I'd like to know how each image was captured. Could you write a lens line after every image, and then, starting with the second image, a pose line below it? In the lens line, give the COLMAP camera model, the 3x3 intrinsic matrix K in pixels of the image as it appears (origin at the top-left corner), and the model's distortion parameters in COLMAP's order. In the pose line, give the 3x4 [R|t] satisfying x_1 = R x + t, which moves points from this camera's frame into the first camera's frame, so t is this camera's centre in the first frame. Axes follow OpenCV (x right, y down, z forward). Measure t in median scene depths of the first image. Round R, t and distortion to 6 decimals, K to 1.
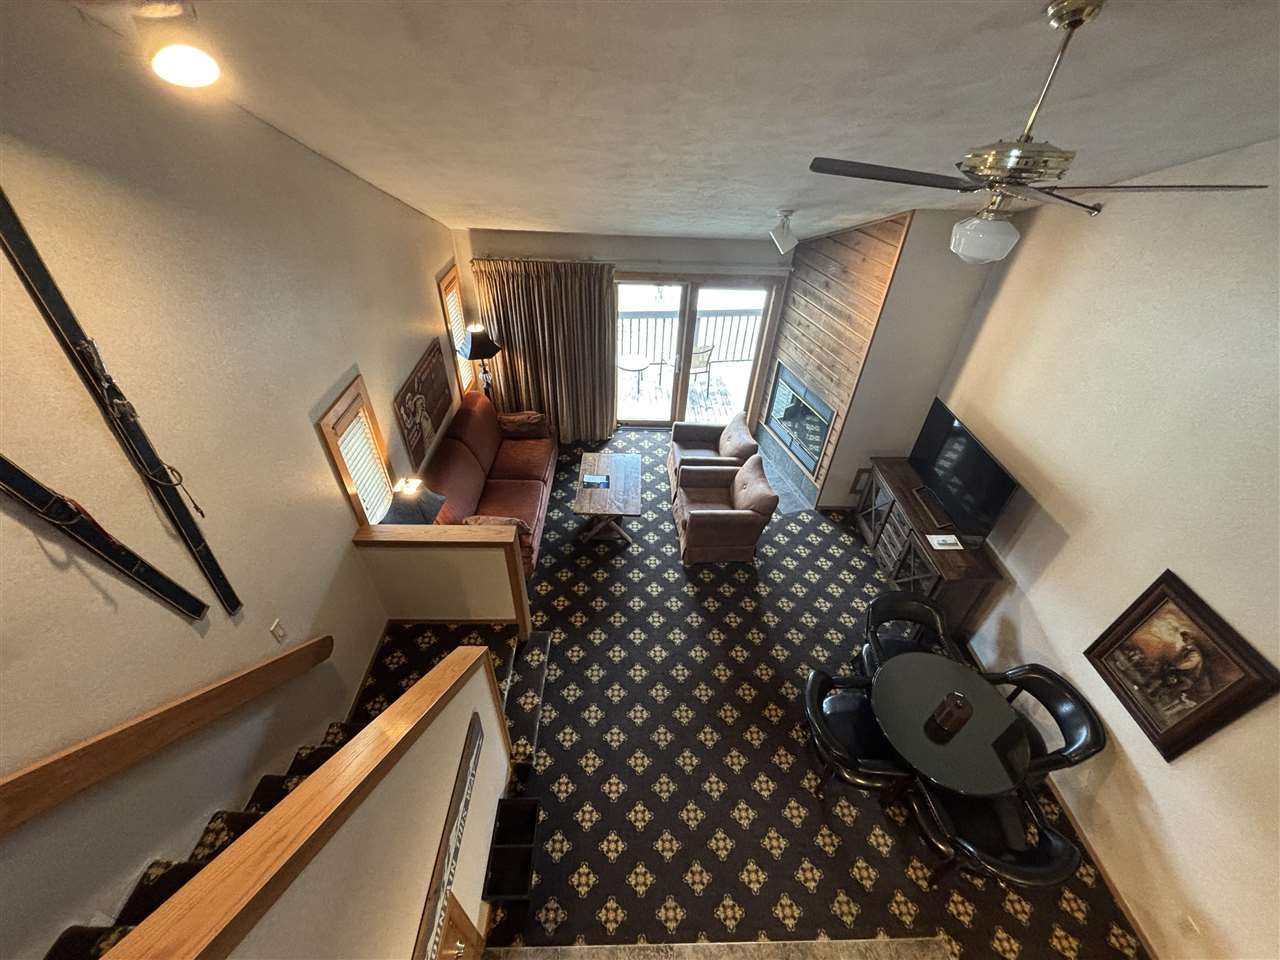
lens RADIAL K [[512.8, 0, 635.8], [0, 512.8, 483.1], [0, 0, 1]] dist [-0.000927, 0.000096]
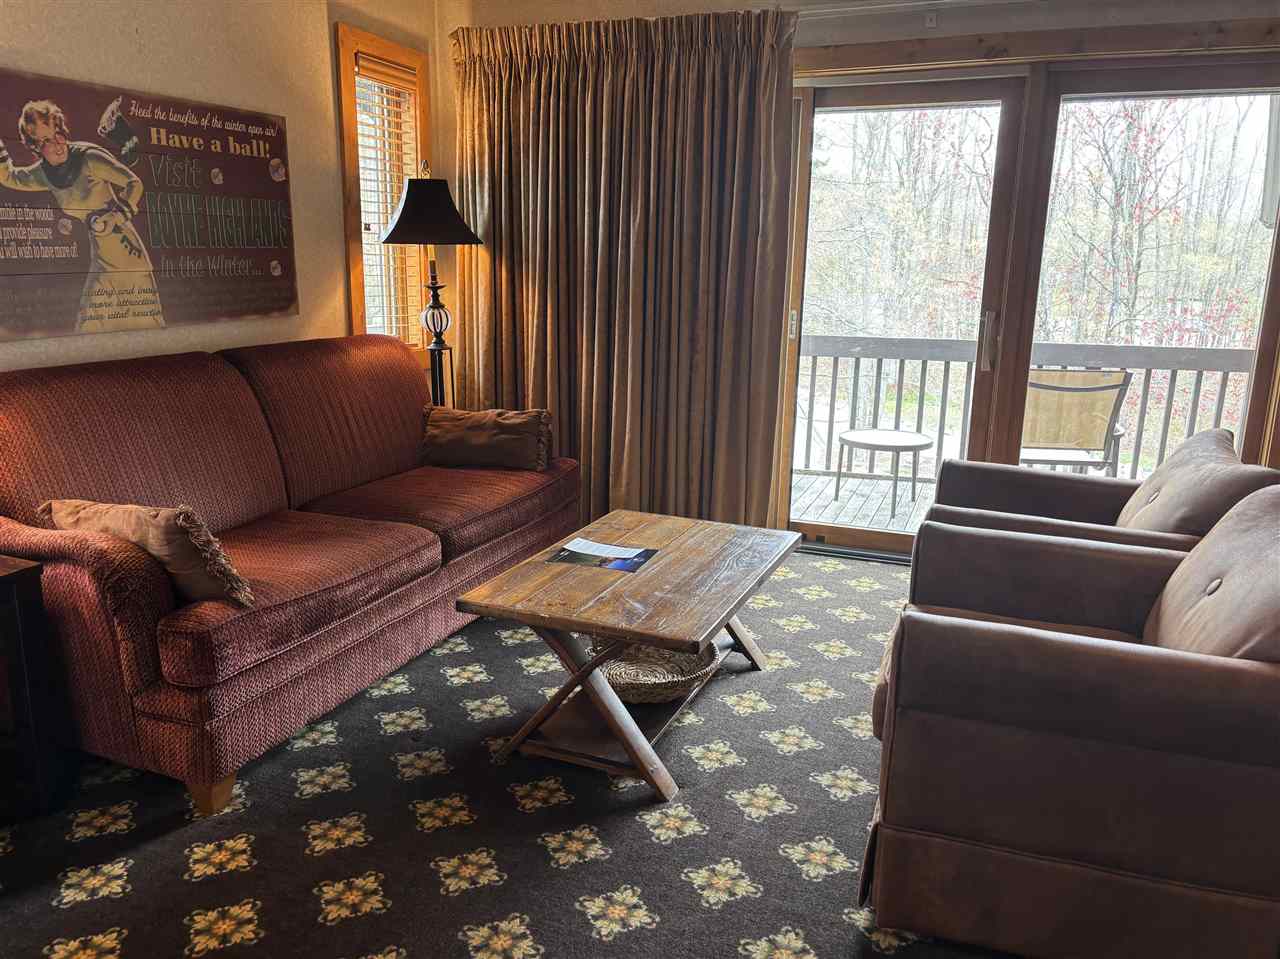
lens RADIAL K [[964.3, 0, 640.0], [0, 964.3, 479.5], [0, 0, 1]] dist [0.011250, -0.003062]
pose [[0.921683, 0.061485, -0.383040, 0.139800], [-0.231741, 0.879099, -0.416511, 0.174800], [0.311121, 0.472657, 0.824499, 0.556290]]
